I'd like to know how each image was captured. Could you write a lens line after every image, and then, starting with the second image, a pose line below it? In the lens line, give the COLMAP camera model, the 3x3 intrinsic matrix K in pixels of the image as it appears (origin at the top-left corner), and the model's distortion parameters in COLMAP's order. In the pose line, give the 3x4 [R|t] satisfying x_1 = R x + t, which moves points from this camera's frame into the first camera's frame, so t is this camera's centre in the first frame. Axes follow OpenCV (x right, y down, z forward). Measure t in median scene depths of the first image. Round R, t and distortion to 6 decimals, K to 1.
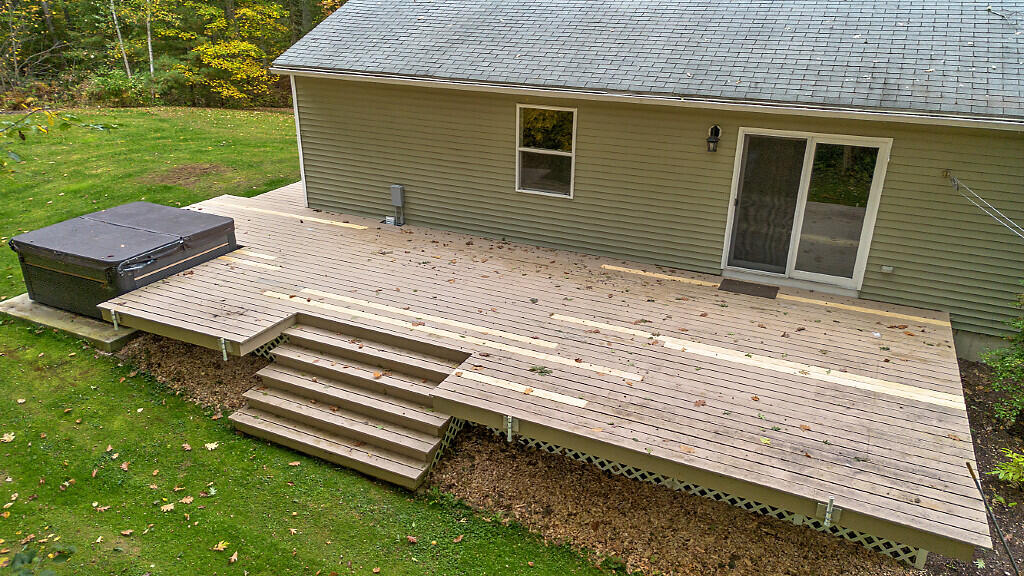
lens RADIAL K [[715.1, 0, 534.6], [0, 715.1, 303.6], [0, 0, 1]] dist [0.074885, -0.097477]
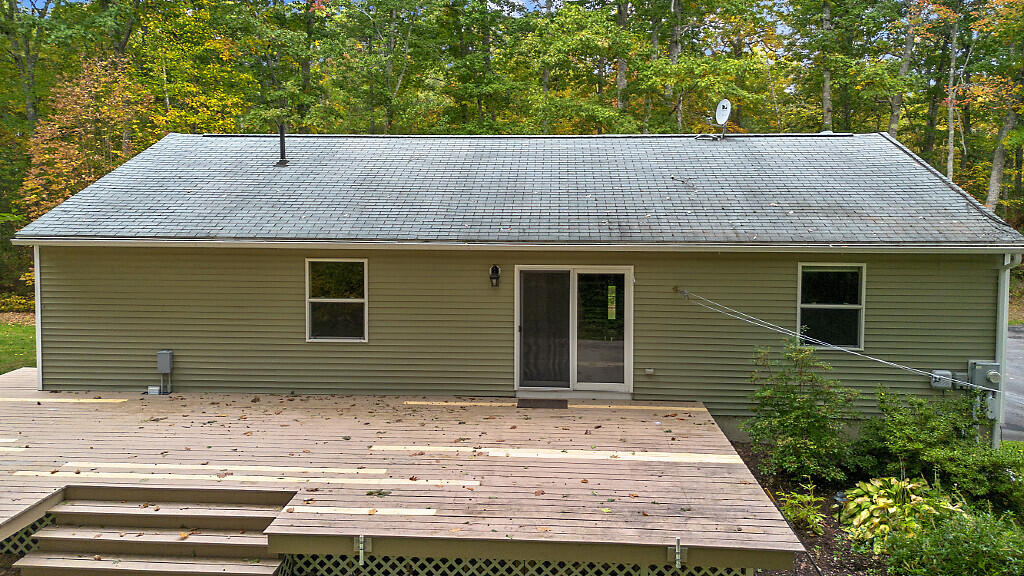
lens RADIAL K [[744.5, 0, 510.8], [0, 744.5, 246.7], [0, 0, 1]] dist [0.091135, -0.113125]
pose [[0.927310, -0.017931, 0.373865, -0.178499], [0.151562, 0.931288, -0.331259, 0.131156], [-0.342236, 0.363843, 0.866310, -0.067059]]
